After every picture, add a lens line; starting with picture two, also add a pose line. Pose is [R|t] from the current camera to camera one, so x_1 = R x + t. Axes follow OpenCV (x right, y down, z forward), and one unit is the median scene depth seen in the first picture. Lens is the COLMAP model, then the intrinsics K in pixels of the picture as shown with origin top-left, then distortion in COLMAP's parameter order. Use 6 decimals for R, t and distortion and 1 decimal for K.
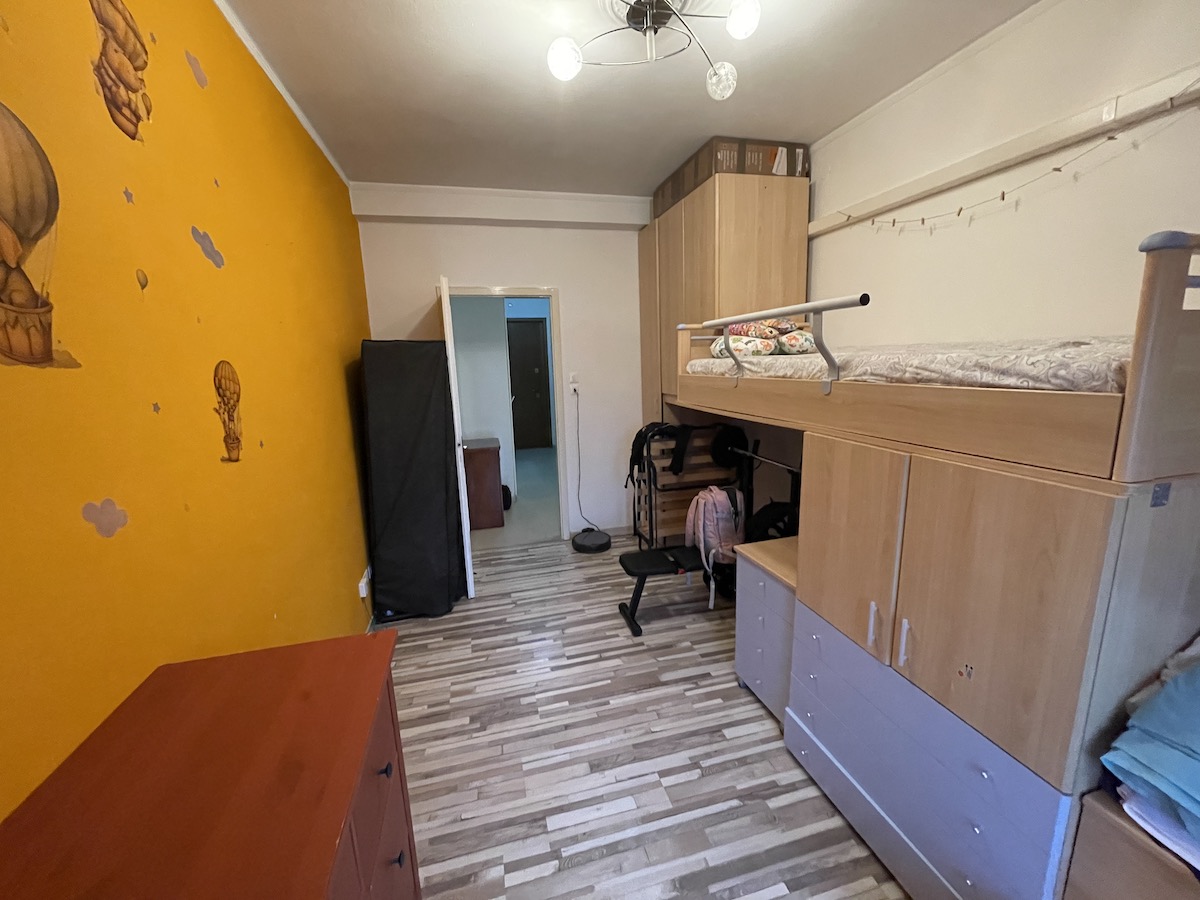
lens RADIAL K [[484.3, 0, 600.0], [0, 484.3, 450.0], [0, 0, 1]] dist [-0.000190, -0.000016]
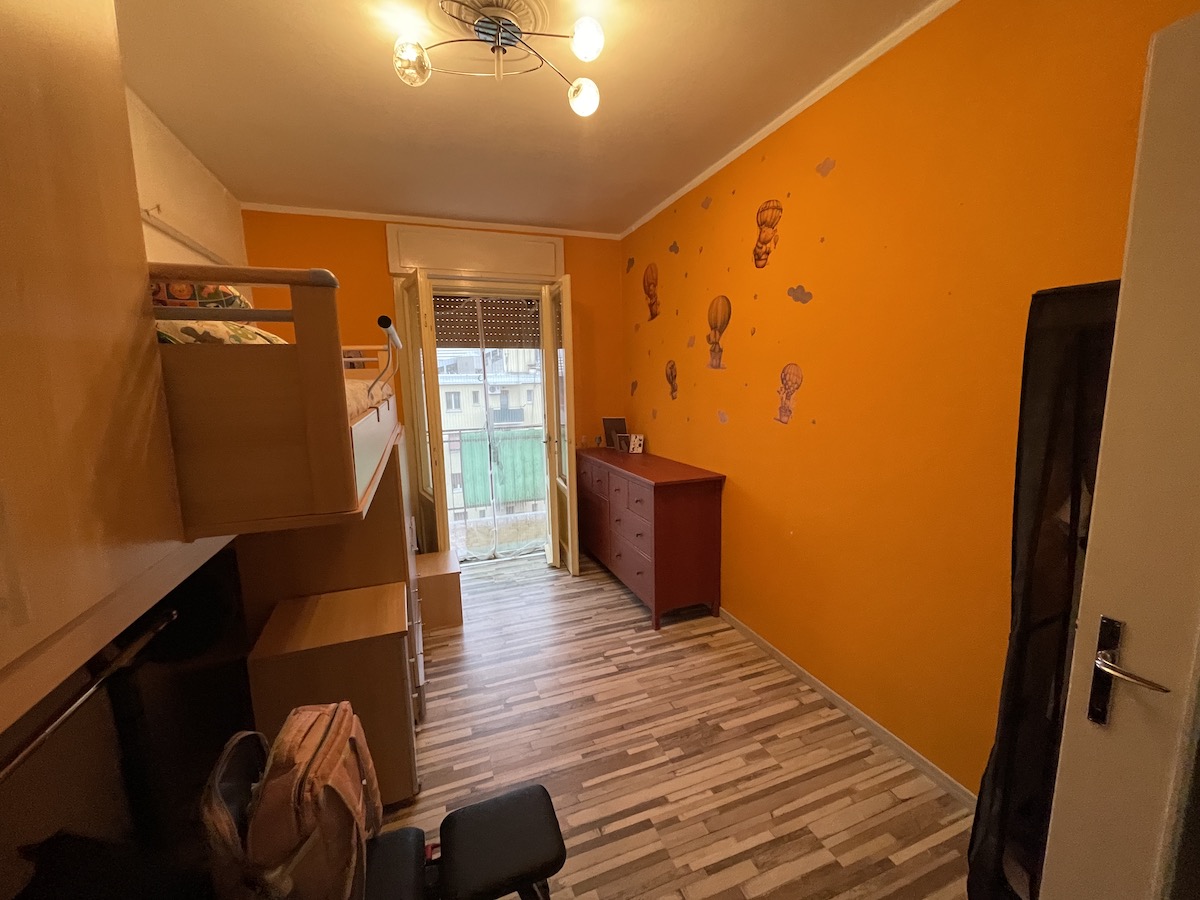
lens RADIAL K [[484.3, 0, 600.0], [0, 484.3, 450.0], [0, 0, 1]] dist [-0.000190, -0.000016]
pose [[-0.993209, 0.066565, -0.095424, 0.036019], [0.031028, 0.942006, 0.334159, -0.325458], [0.112133, 0.328929, -0.937674, 1.749561]]
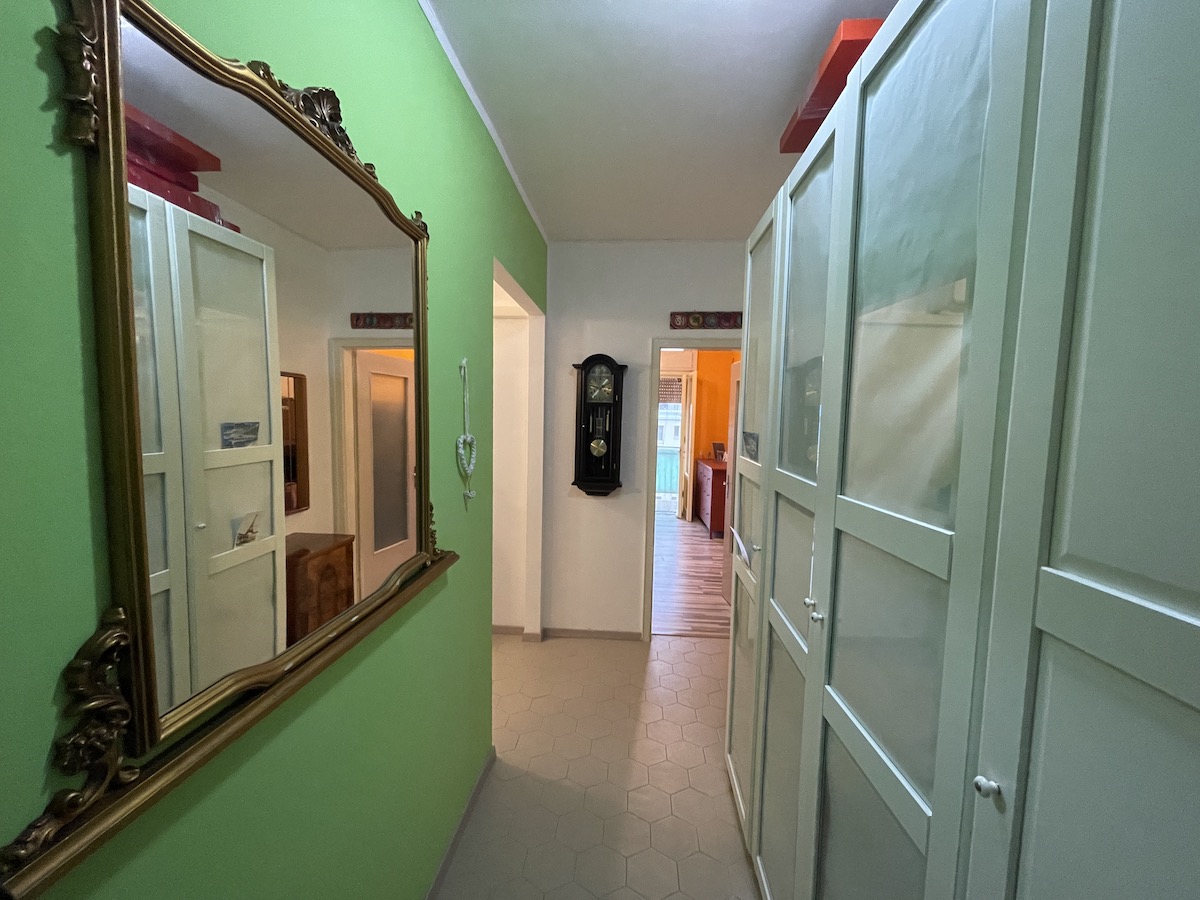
lens RADIAL K [[484.3, 0, 600.0], [0, 484.3, 450.0], [0, 0, 1]] dist [-0.000190, -0.000016]
pose [[-0.952253, -0.009415, 0.305166, -0.516610], [0.068714, 0.967272, 0.244261, -0.707299], [-0.297478, 0.253567, -0.920440, 3.616506]]
